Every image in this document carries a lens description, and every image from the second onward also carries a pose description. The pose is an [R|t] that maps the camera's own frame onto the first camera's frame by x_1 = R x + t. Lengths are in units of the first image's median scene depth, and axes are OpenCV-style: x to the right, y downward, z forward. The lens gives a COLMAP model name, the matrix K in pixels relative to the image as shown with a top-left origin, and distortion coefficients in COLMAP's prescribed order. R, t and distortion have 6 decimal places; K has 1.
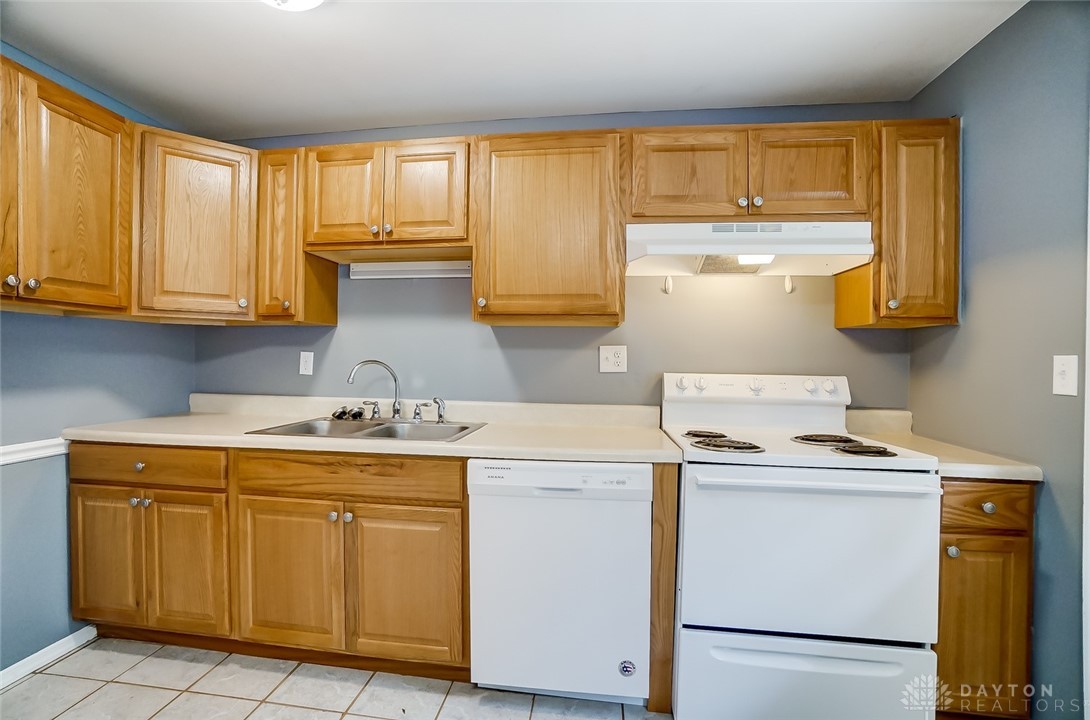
lens RADIAL K [[494.4, 0, 525.9], [0, 494.4, 361.1], [0, 0, 1]] dist [-0.069034, 0.026060]
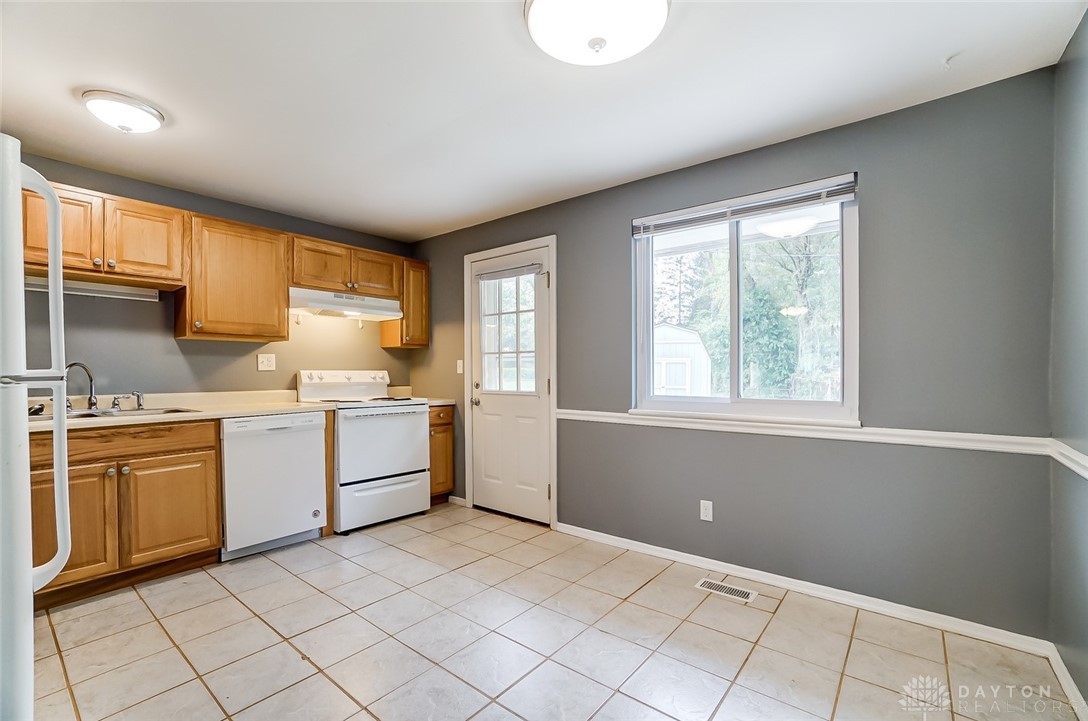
lens RADIAL K [[469.4, 0, 544.8], [0, 469.4, 376.2], [0, 0, 1]] dist [-0.048190, 0.000120]
pose [[0.509359, -0.020761, 0.860304, -0.833433], [0.009269, 0.999783, 0.018639, 0.027329], [-0.860504, -0.001520, 0.509441, -0.713173]]
